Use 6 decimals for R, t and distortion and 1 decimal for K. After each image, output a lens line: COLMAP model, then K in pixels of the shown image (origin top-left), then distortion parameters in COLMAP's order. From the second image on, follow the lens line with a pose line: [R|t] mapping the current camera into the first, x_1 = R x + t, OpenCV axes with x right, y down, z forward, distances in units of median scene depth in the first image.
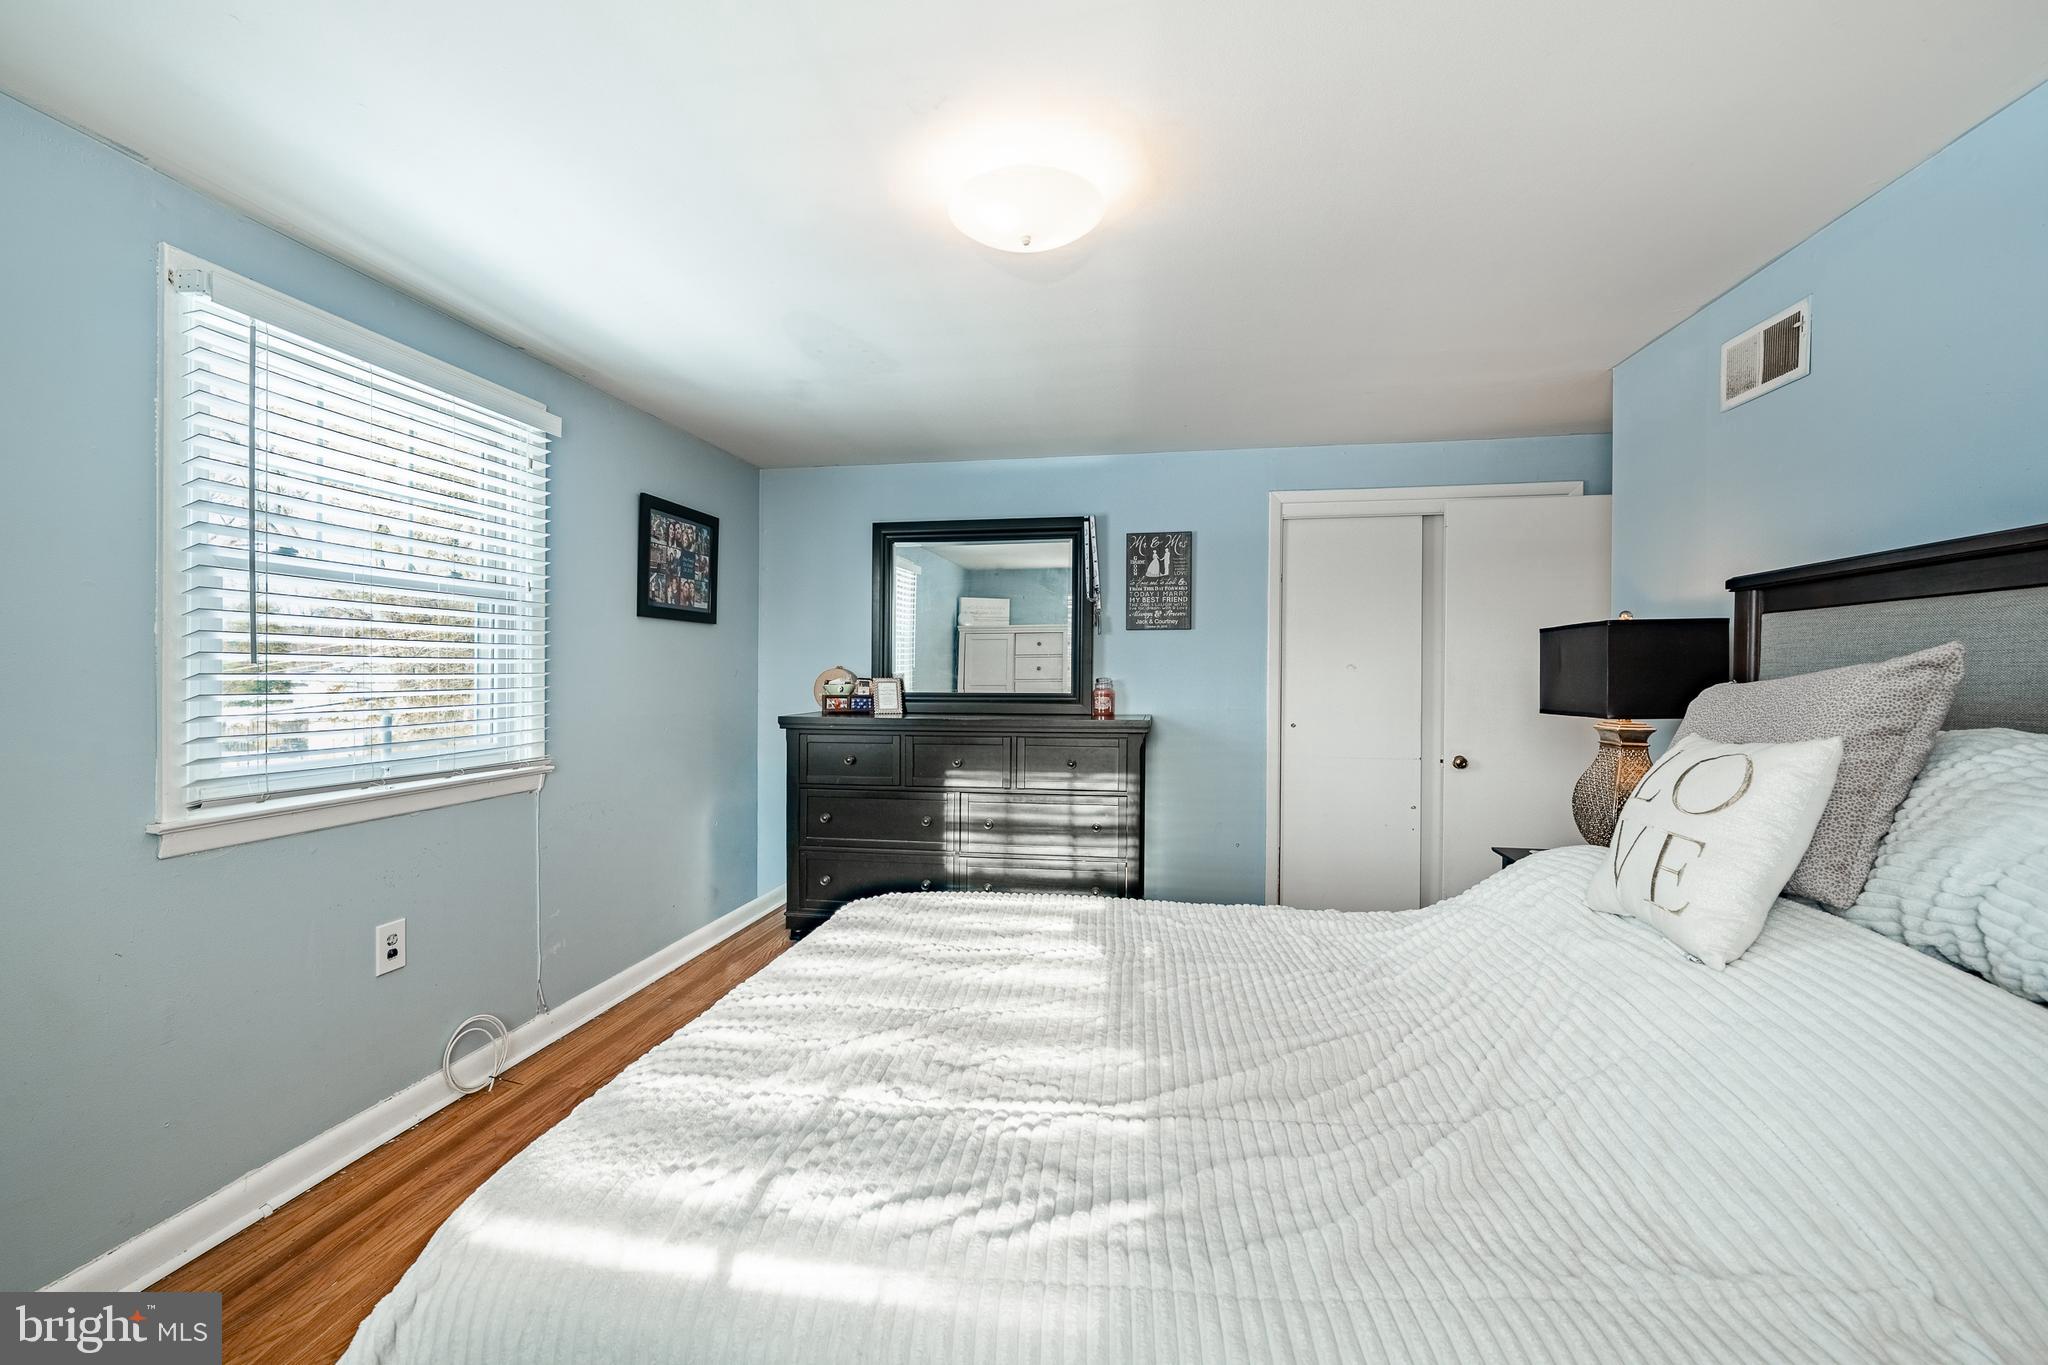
lens RADIAL K [[854.7, 0, 1028.5], [0, 854.7, 685.9], [0, 0, 1]] dist [-0.000574, 0.000047]
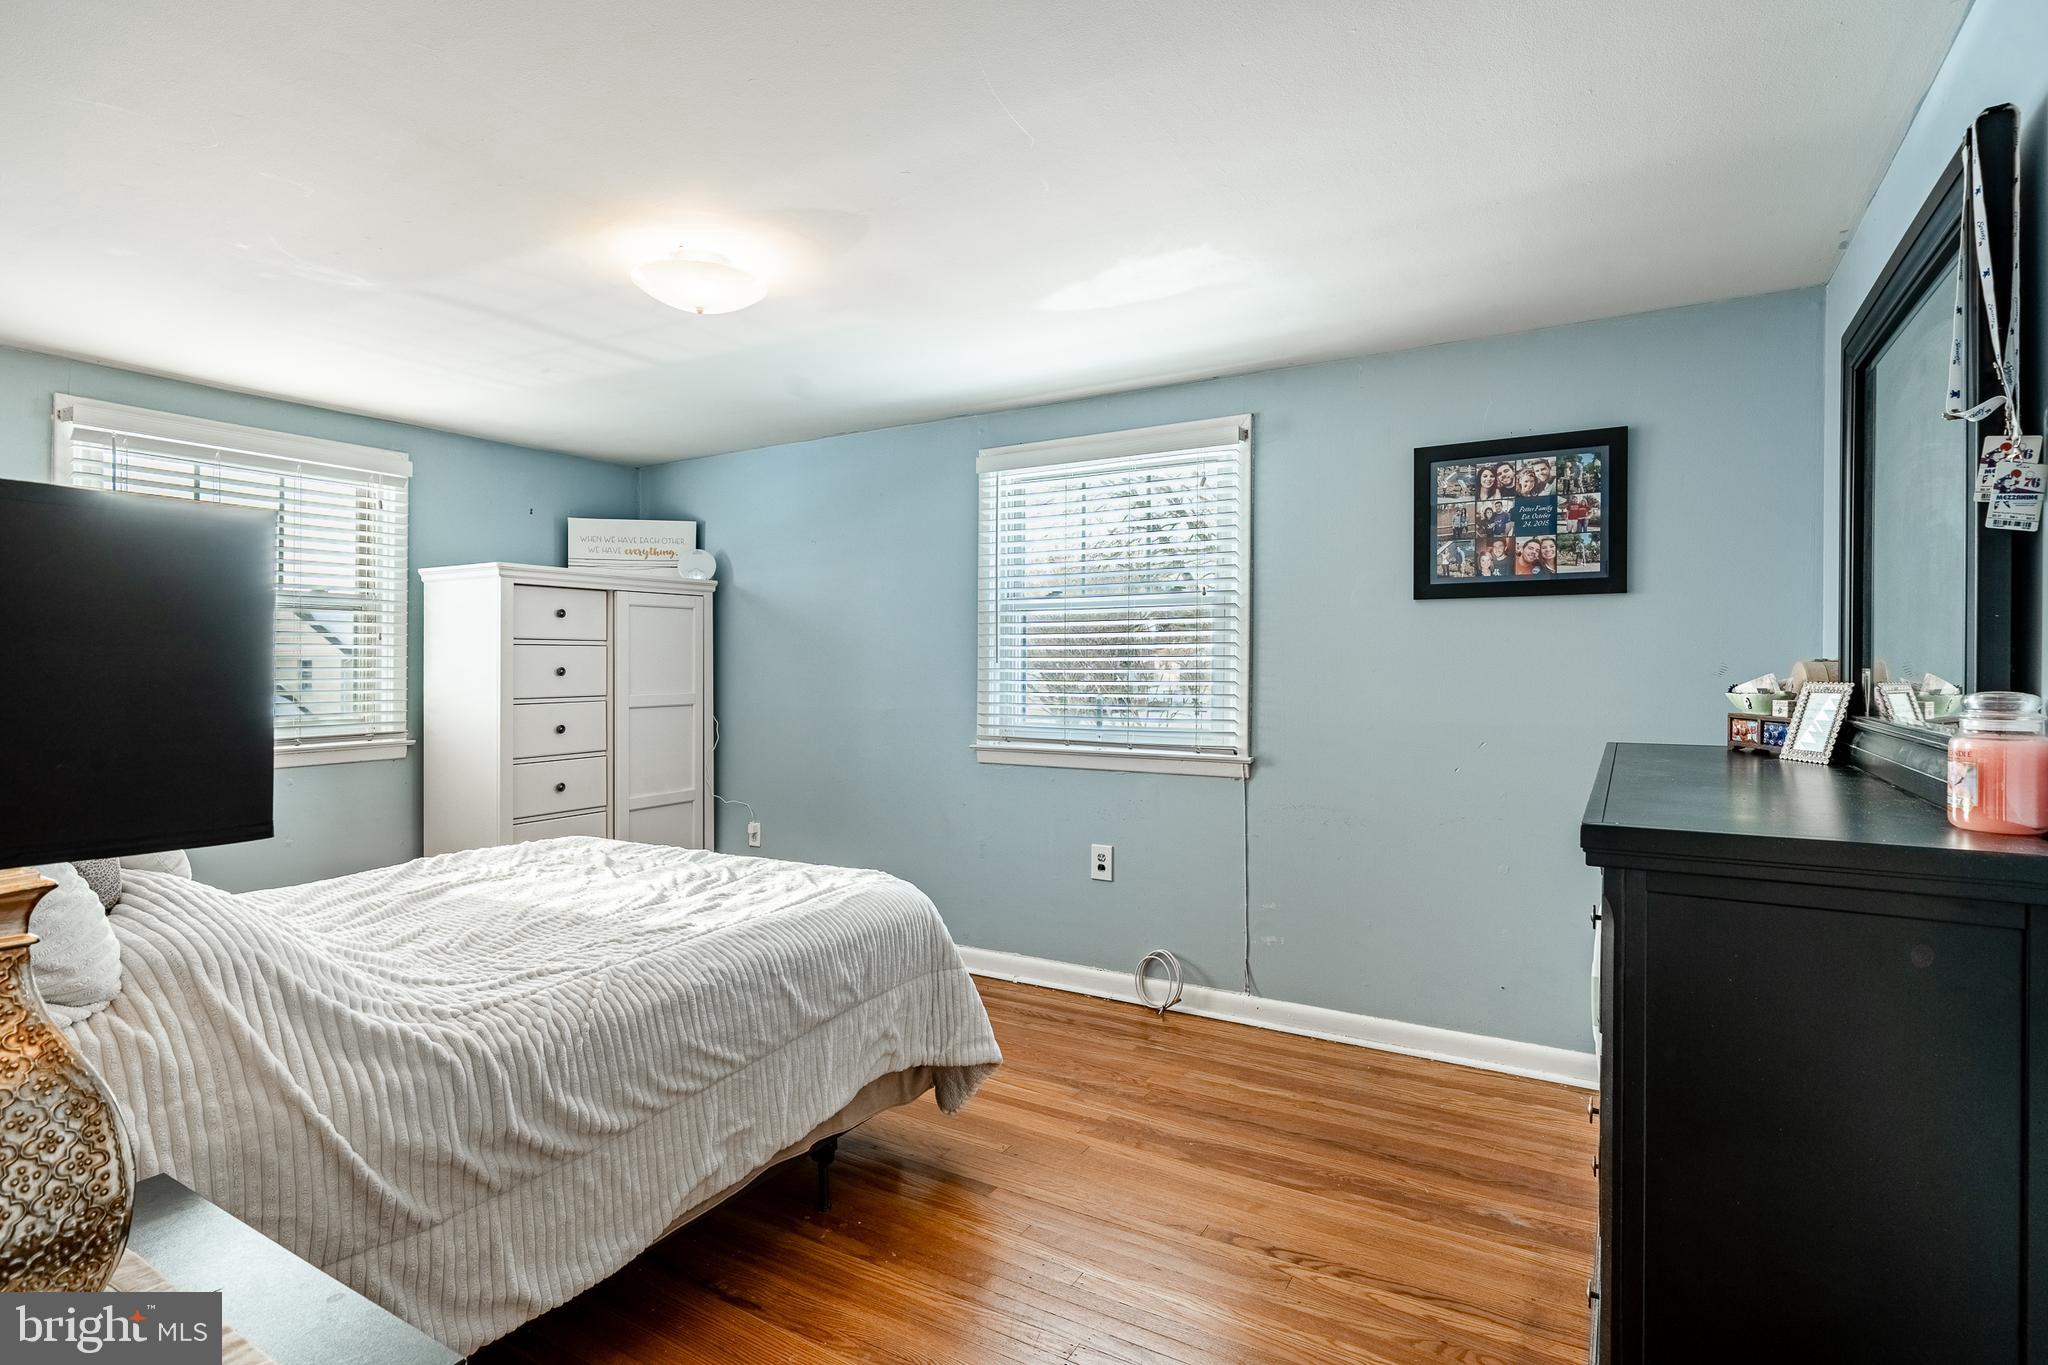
lens RADIAL K [[1010.9, 0, 1024.1], [0, 1010.9, 665.7], [0, 0, 1]] dist [0.003368, 0.000361]
pose [[-0.352242, 0.000095, -0.935909, 0.550261], [-0.014447, 0.999880, 0.005538, -0.017273], [0.935798, 0.015472, -0.352198, 0.934651]]
